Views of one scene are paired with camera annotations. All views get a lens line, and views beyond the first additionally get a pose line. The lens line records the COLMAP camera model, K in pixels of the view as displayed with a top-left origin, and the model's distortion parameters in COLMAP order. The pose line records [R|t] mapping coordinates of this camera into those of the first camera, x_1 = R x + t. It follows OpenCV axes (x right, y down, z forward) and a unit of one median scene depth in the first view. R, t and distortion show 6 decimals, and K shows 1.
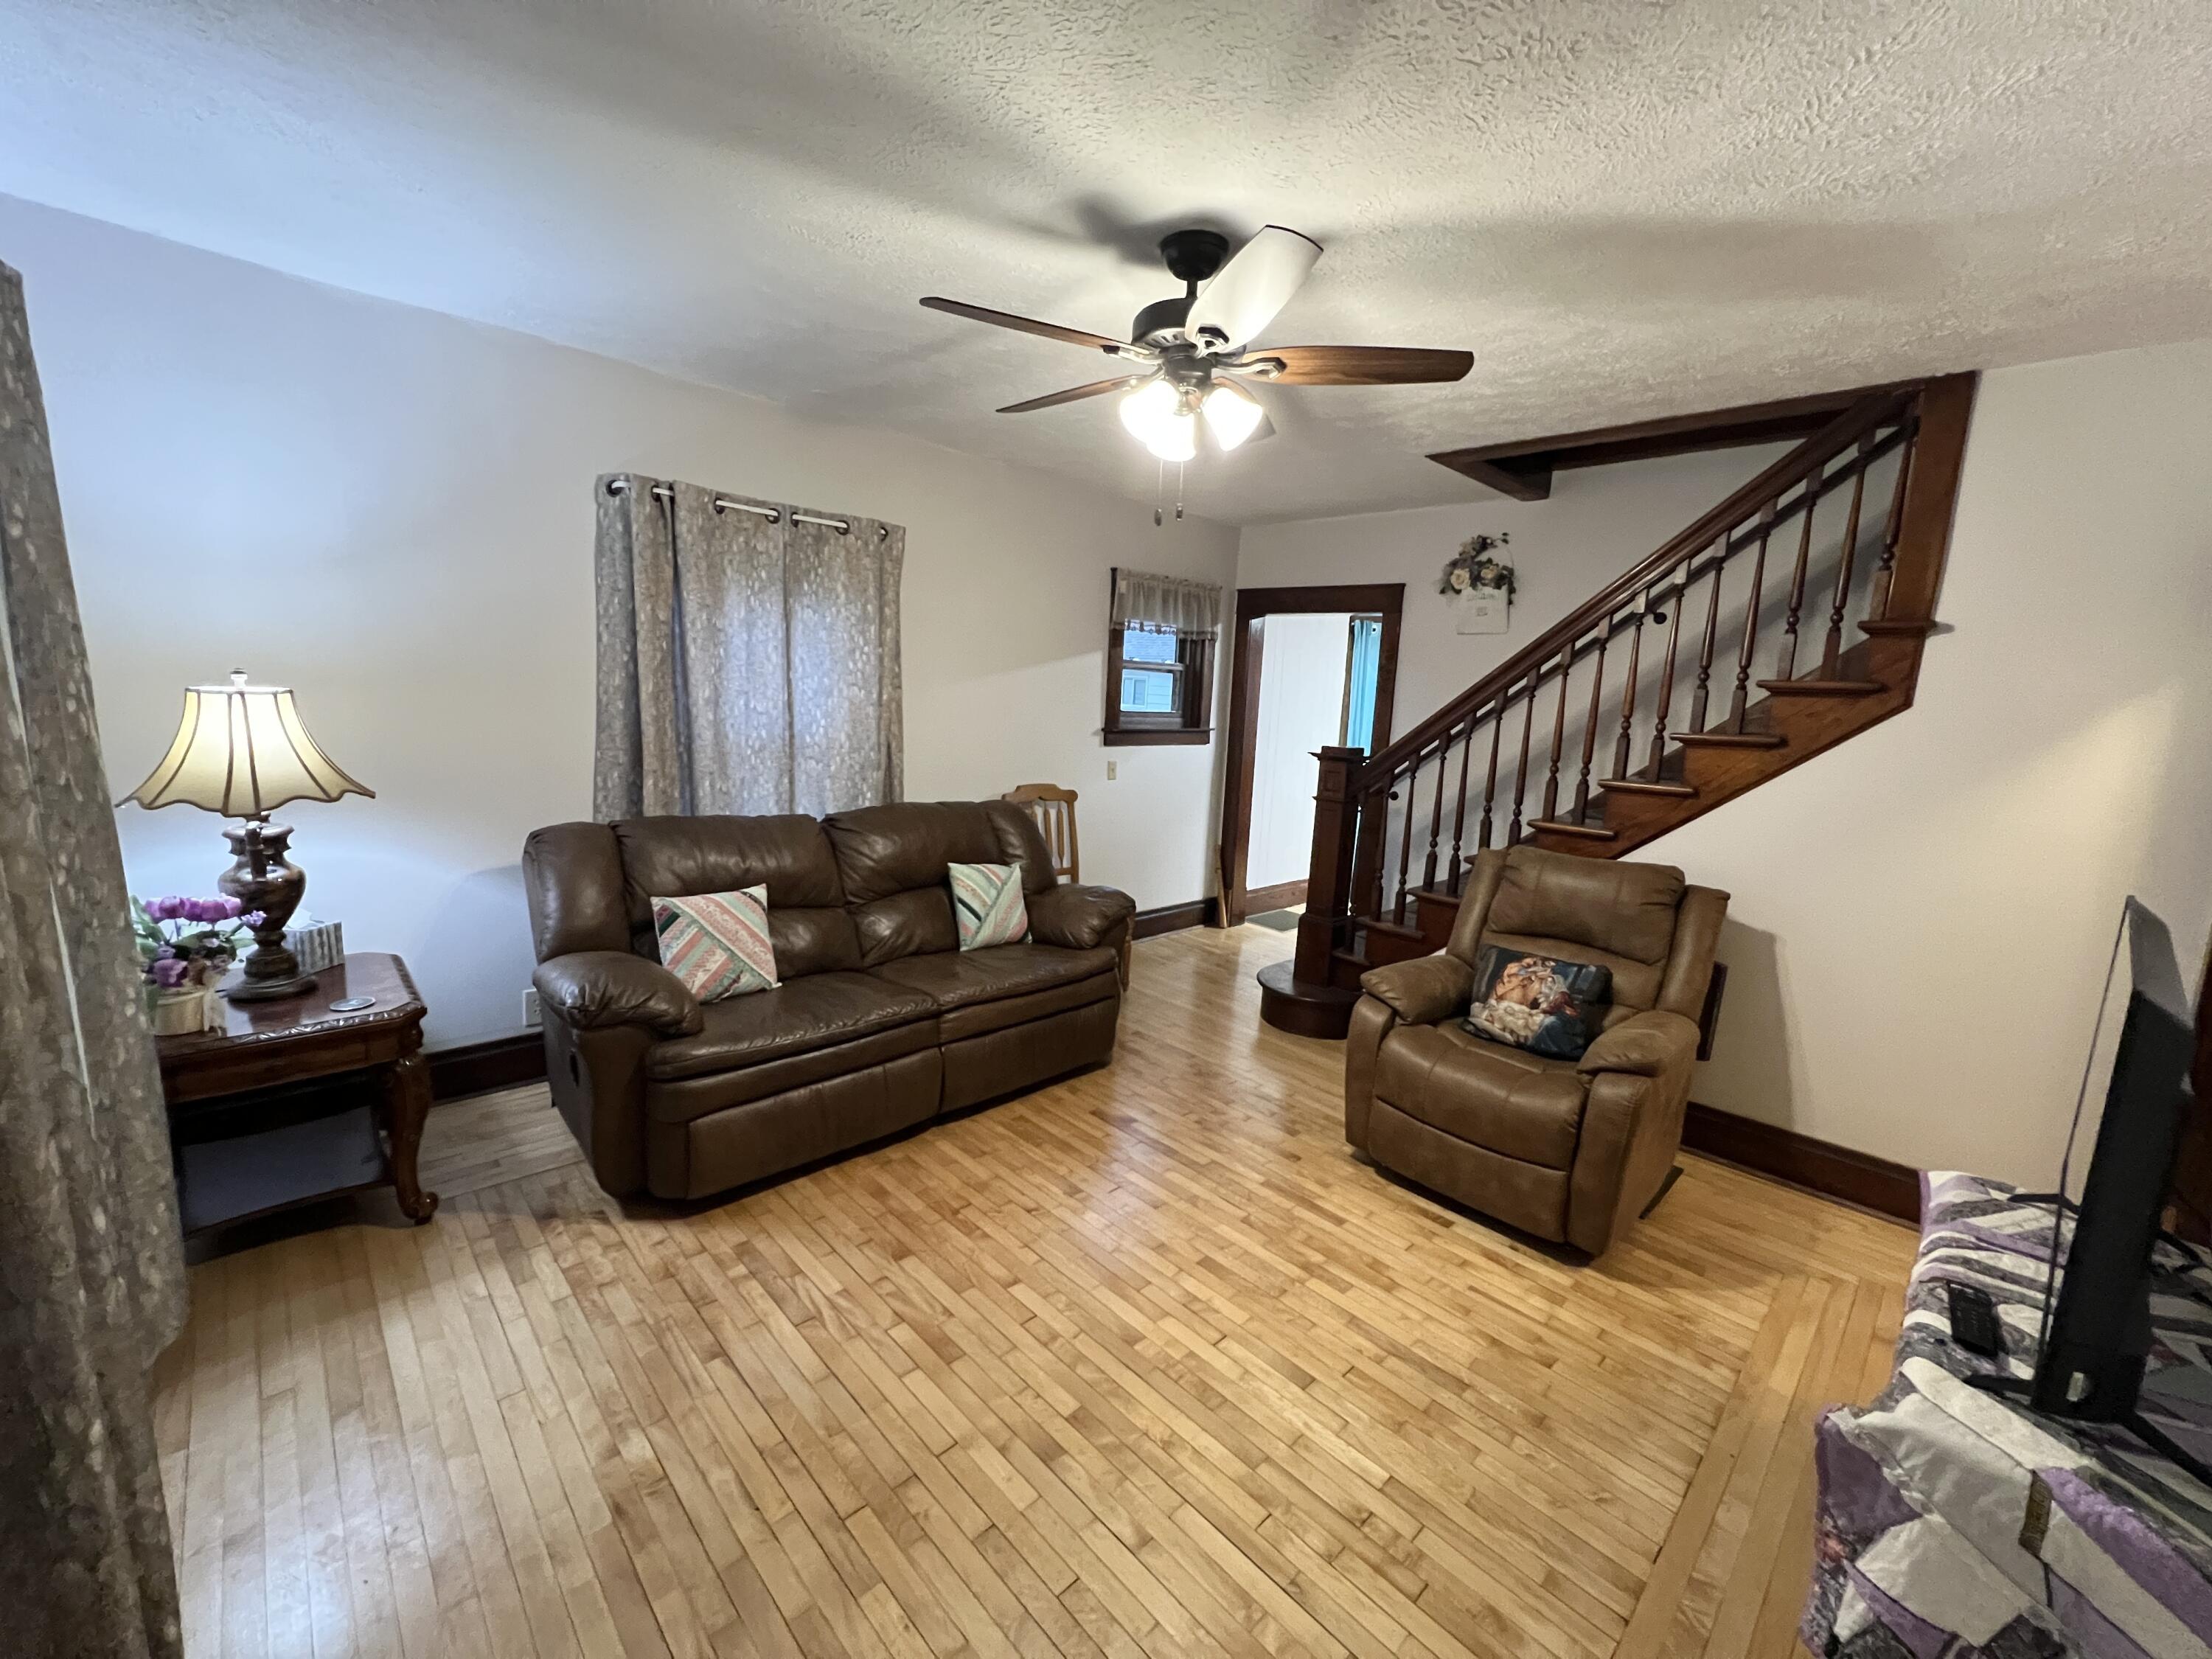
lens RADIAL K [[887.6, 0, 1107.5], [0, 887.6, 832.8], [0, 0, 1]] dist [0.000675, 0.000505]
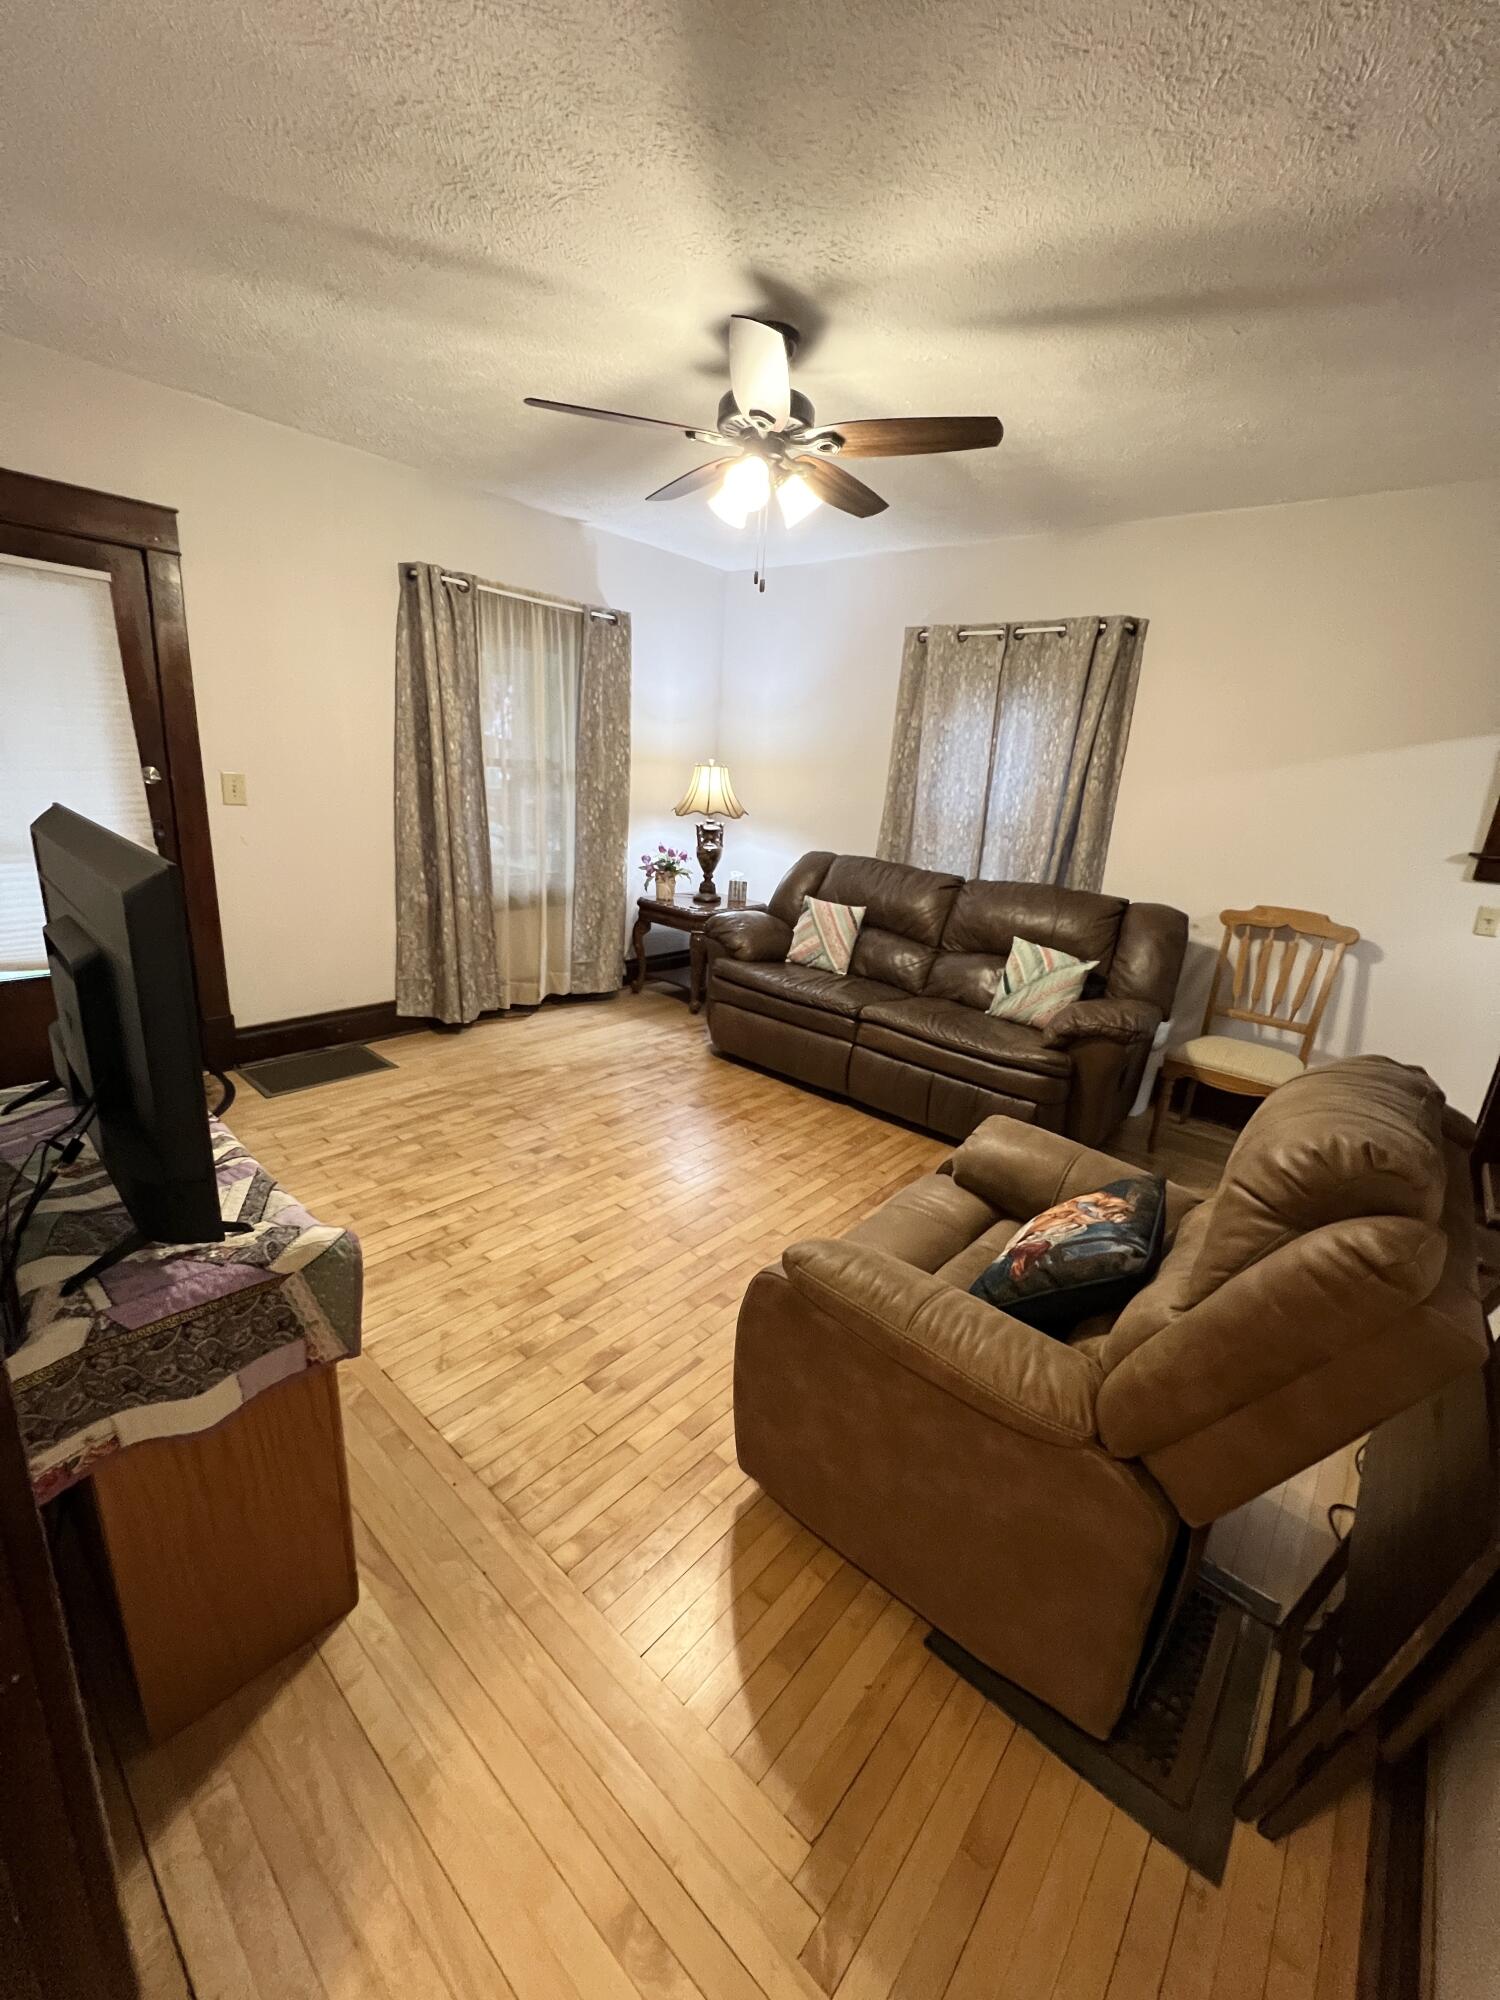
lens RADIAL K [[802.5, 0, 749.1], [0, 802.5, 999.3], [0, 0, 1]] dist [0.000675, 0.000505]
pose [[0.089314, 0.235279, -0.967815, 0.941375], [-0.224801, 0.951387, 0.210540, -0.032107], [0.970303, 0.198762, 0.137863, 0.705776]]
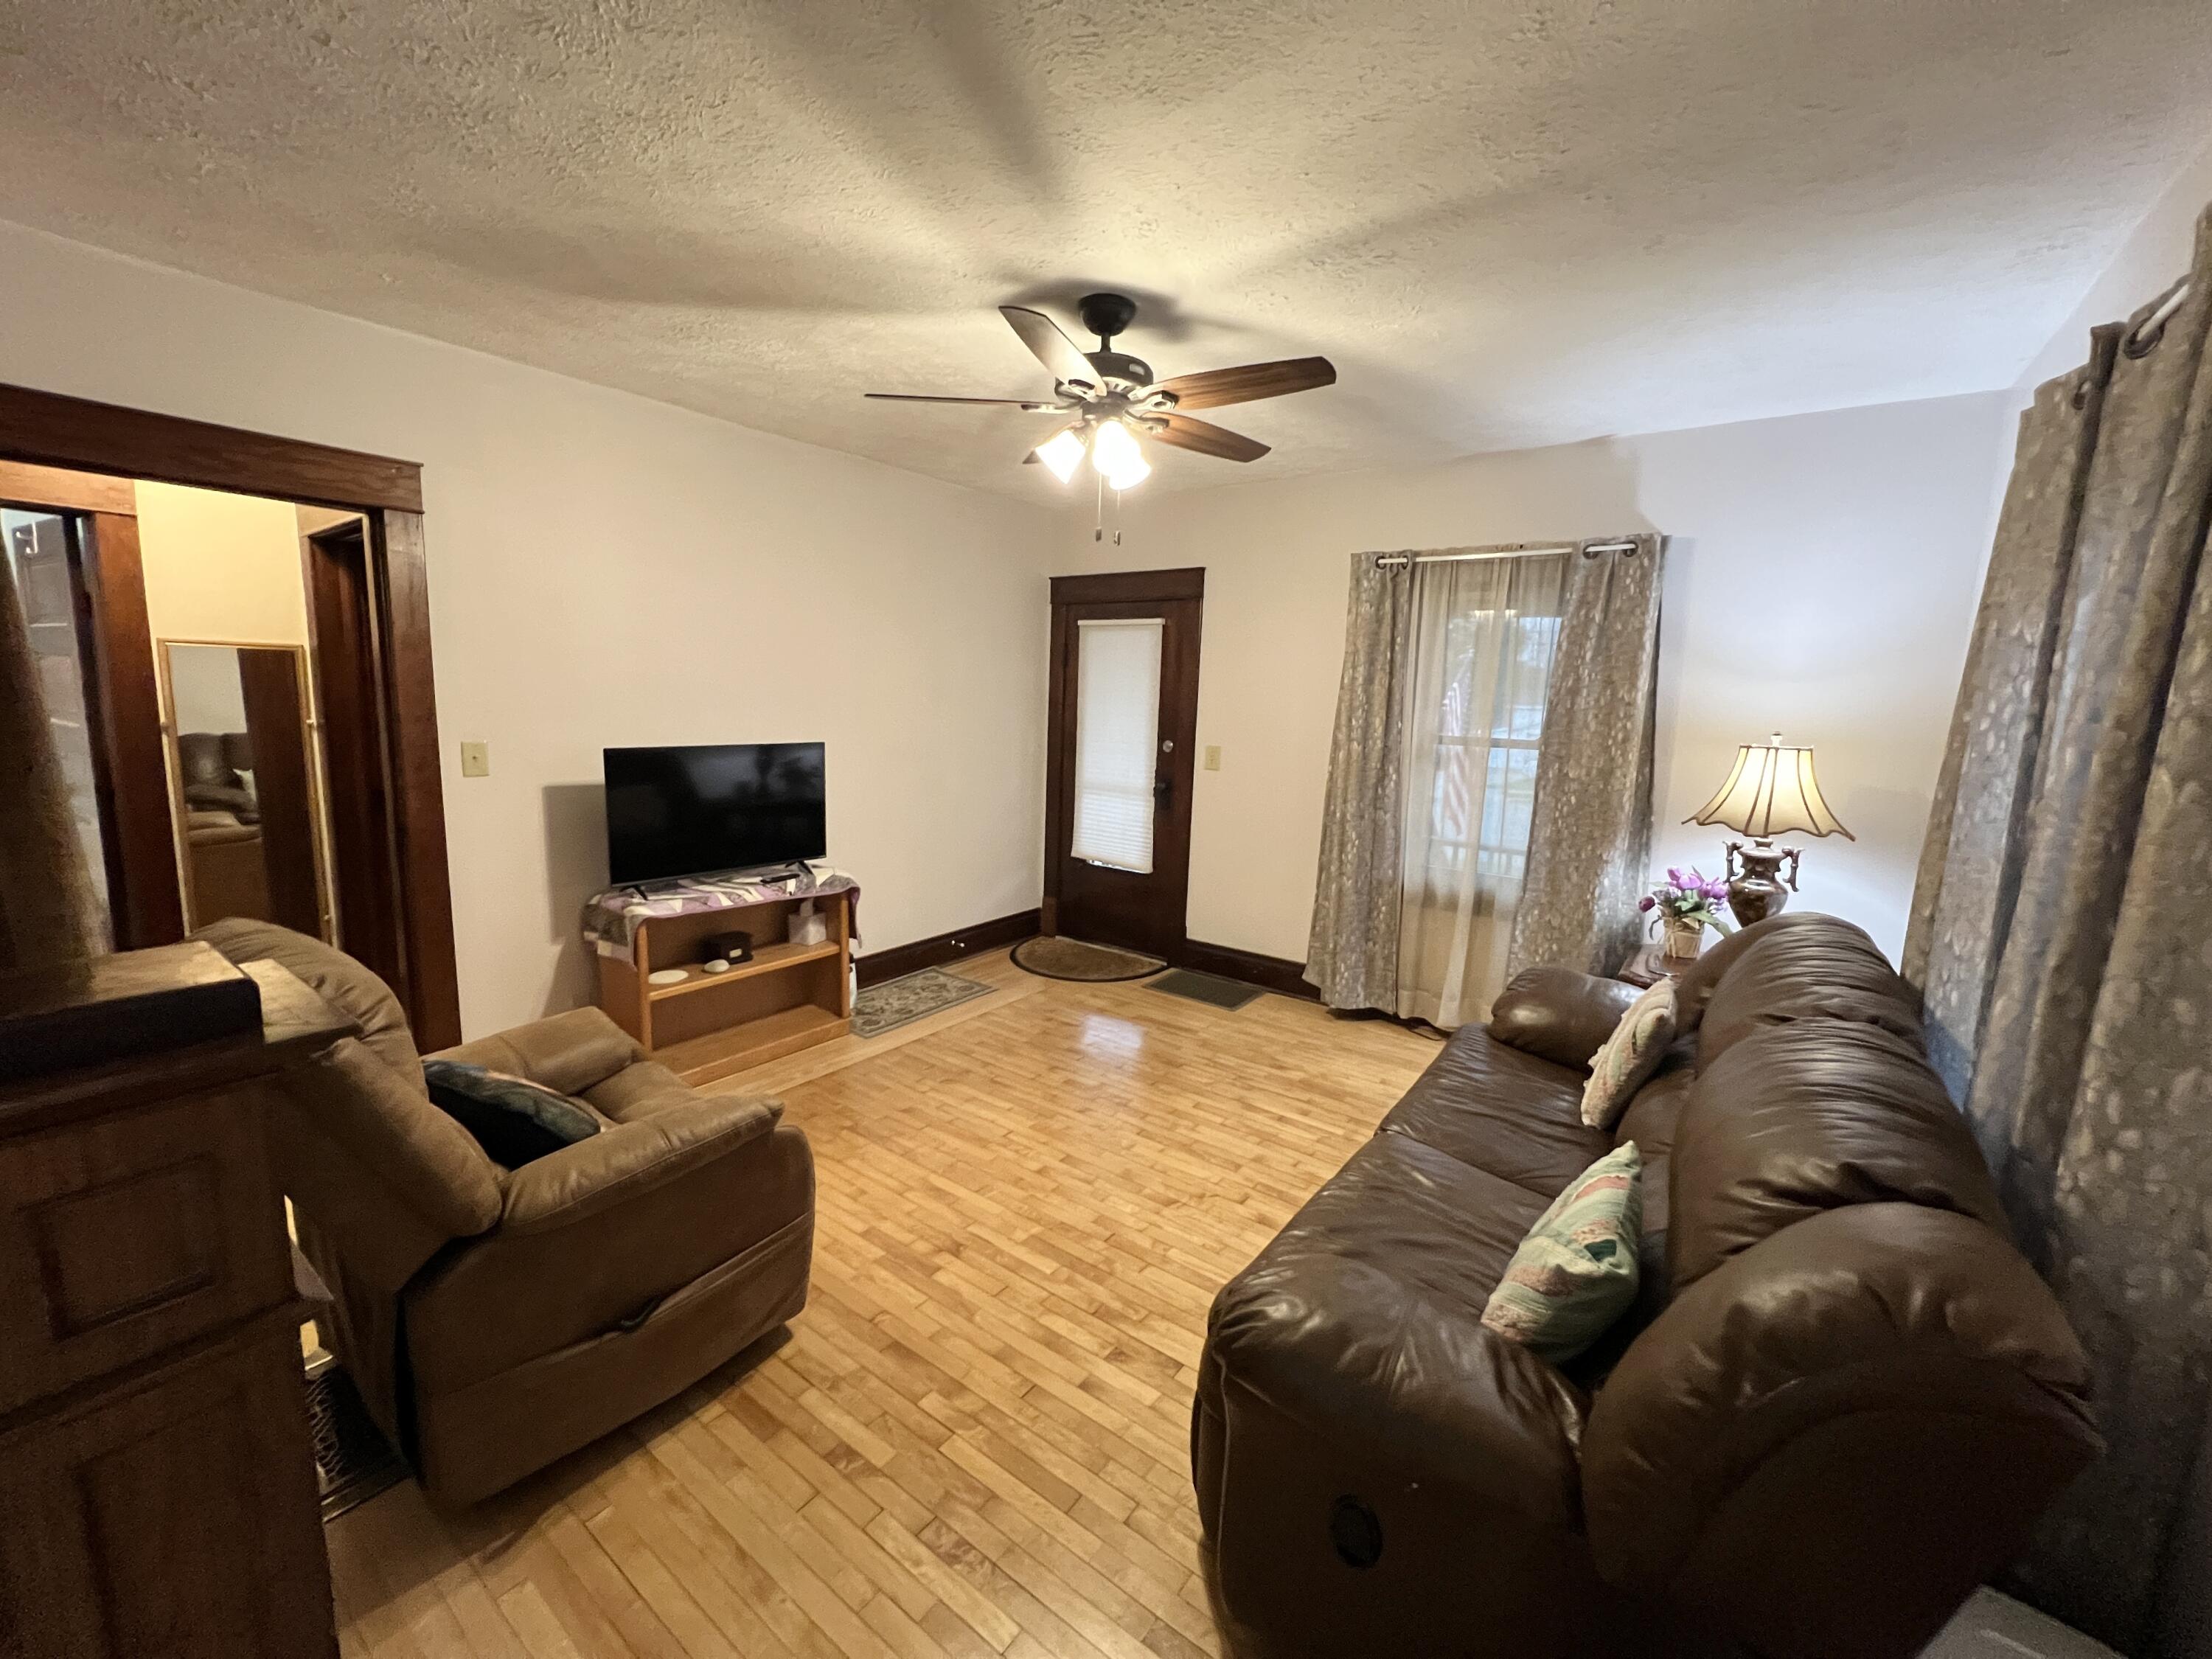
lens RADIAL K [[887.6, 0, 1103.3], [0, 887.6, 823.6], [0, 0, 1]] dist [0.000675, 0.000505]
pose [[-0.983608, -0.057896, -0.170771, 0.186517], [-0.107160, 0.949356, 0.295364, -0.256691], [0.145022, 0.308822, -0.939999, 1.634083]]
